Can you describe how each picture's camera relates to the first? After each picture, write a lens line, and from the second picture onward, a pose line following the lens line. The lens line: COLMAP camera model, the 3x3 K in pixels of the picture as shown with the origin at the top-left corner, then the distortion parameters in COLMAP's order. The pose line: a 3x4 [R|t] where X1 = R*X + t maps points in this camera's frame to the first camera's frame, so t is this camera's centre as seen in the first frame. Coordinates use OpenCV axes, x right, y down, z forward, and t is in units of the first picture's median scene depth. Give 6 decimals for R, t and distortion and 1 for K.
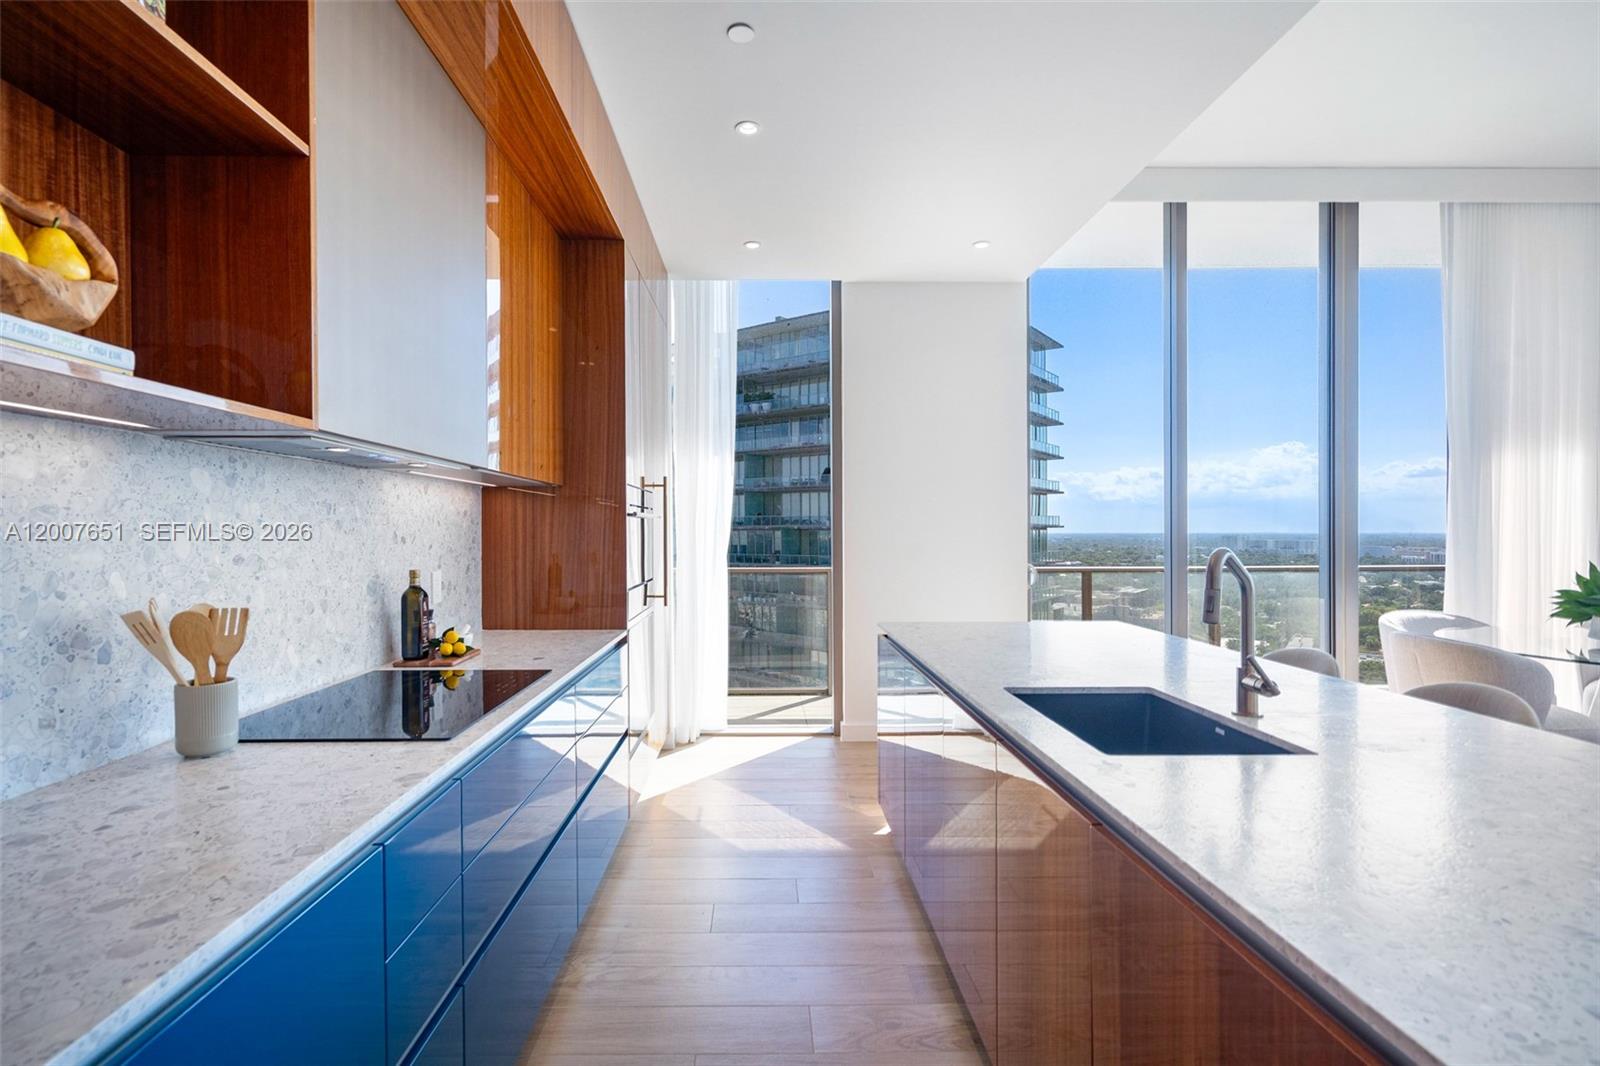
lens RADIAL K [[773.8, 0, 785.4], [0, 773.8, 526.5], [0, 0, 1]] dist [0.005199, 0.000623]
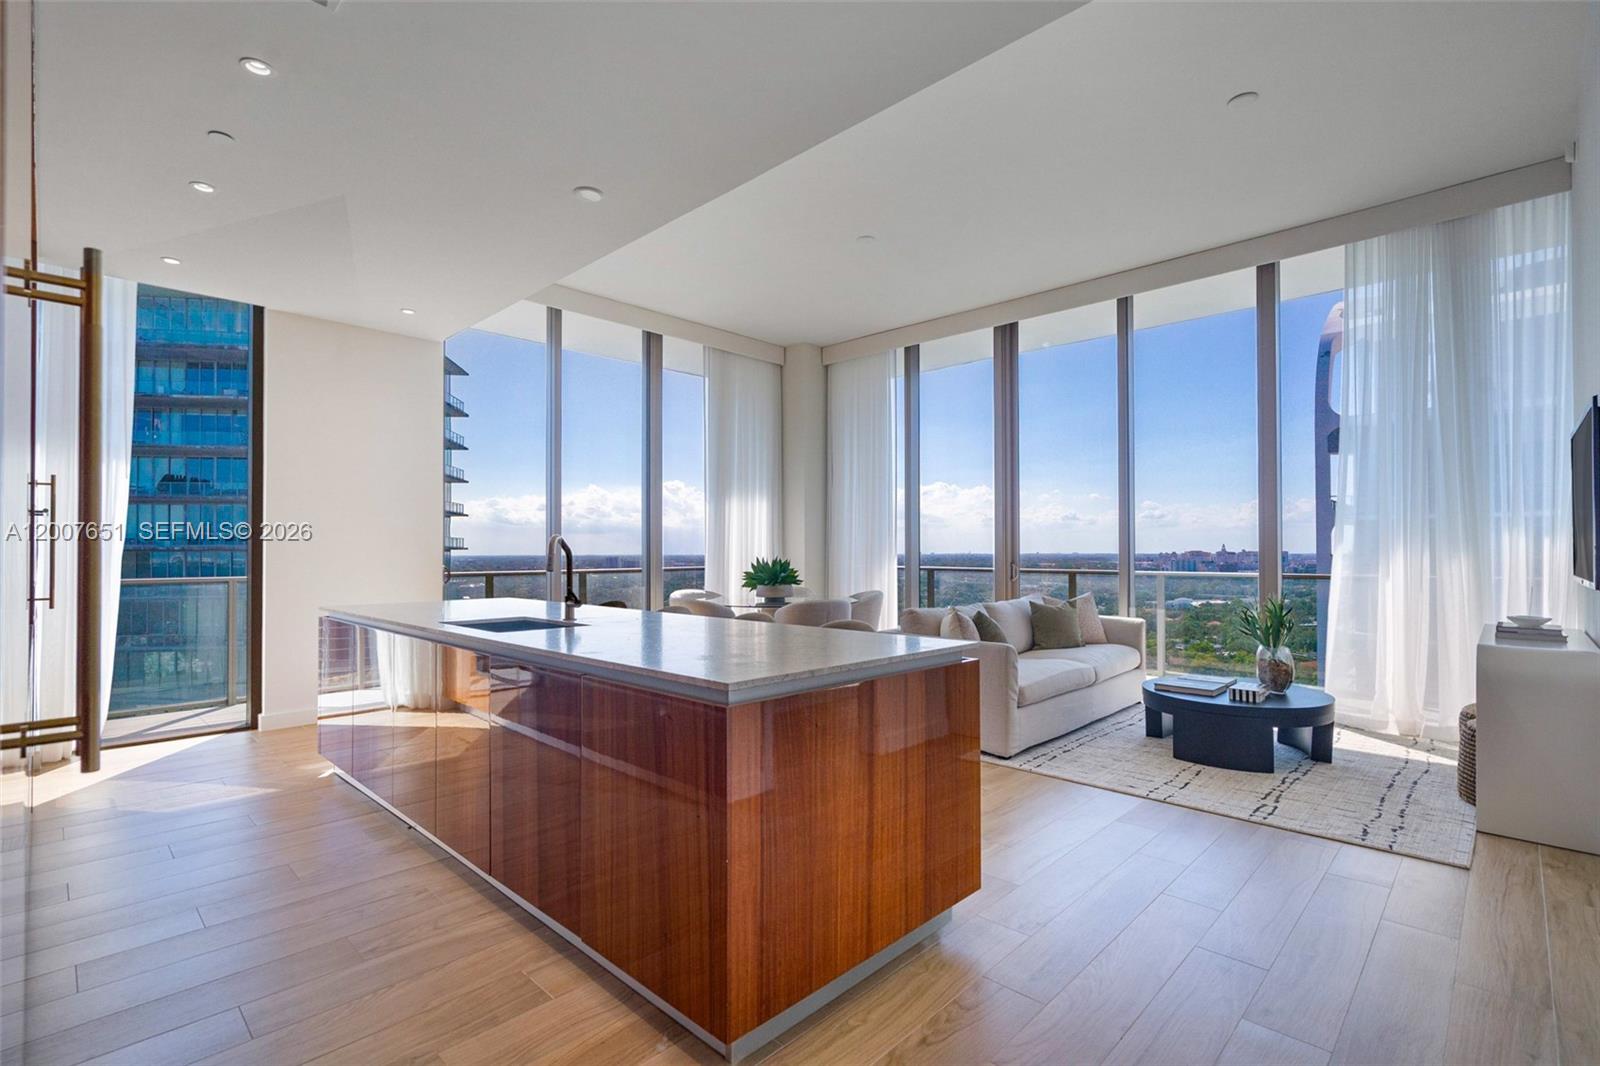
lens RADIAL K [[744.3, 0, 794.7], [0, 744.3, 537.3], [0, 0, 1]] dist [-0.005219, 0.001805]
pose [[0.721579, 0.013818, 0.692194, -0.112899], [-0.002590, 0.999848, -0.017260, 0.022758], [-0.692327, 0.010661, 0.721505, -0.276505]]
